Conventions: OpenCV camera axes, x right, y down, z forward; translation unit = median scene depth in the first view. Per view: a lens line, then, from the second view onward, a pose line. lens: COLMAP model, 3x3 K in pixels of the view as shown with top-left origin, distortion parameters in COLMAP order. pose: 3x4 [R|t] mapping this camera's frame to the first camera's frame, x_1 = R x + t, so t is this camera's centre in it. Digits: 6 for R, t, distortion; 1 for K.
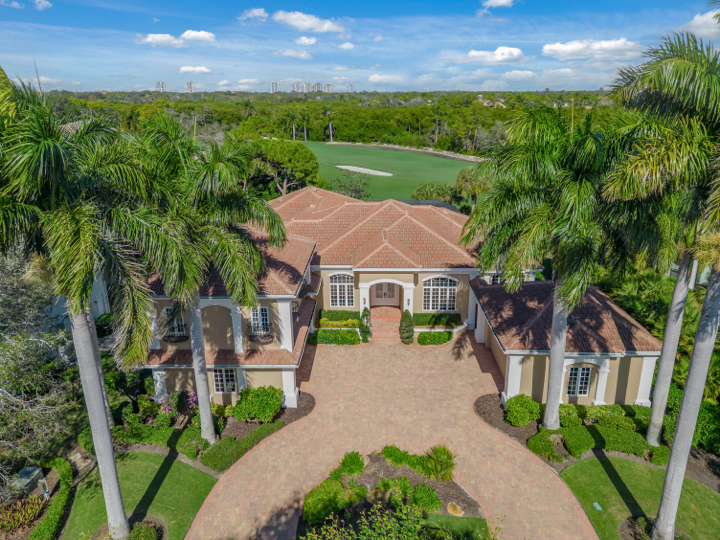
lens RADIAL K [[532.7, 0, 360.0], [0, 532.7, 270.0], [0, 0, 1]] dist [0.023441, -0.004276]
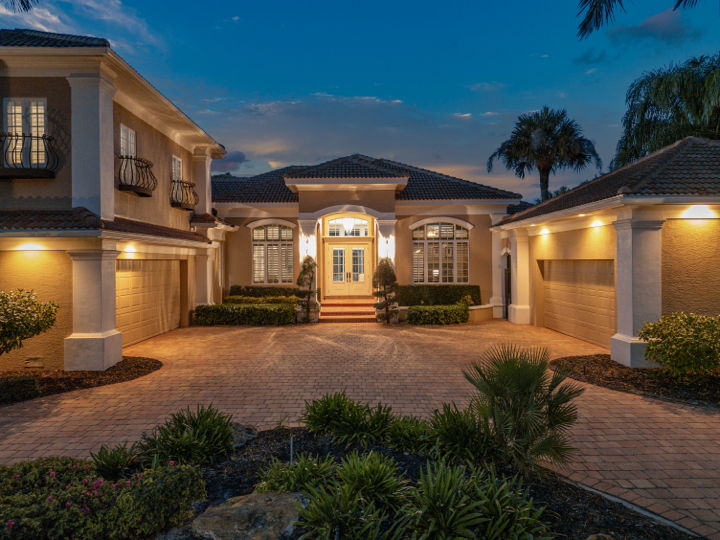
lens RADIAL K [[532.7, 0, 360.0], [0, 532.7, 270.0], [0, 0, 1]] dist [0.023441, -0.004276]
pose [[0.999344, 0.002178, 0.036145, 0.044776], [0.008926, 0.952572, -0.304182, 0.256993], [-0.035093, 0.304305, 0.951928, 0.497678]]
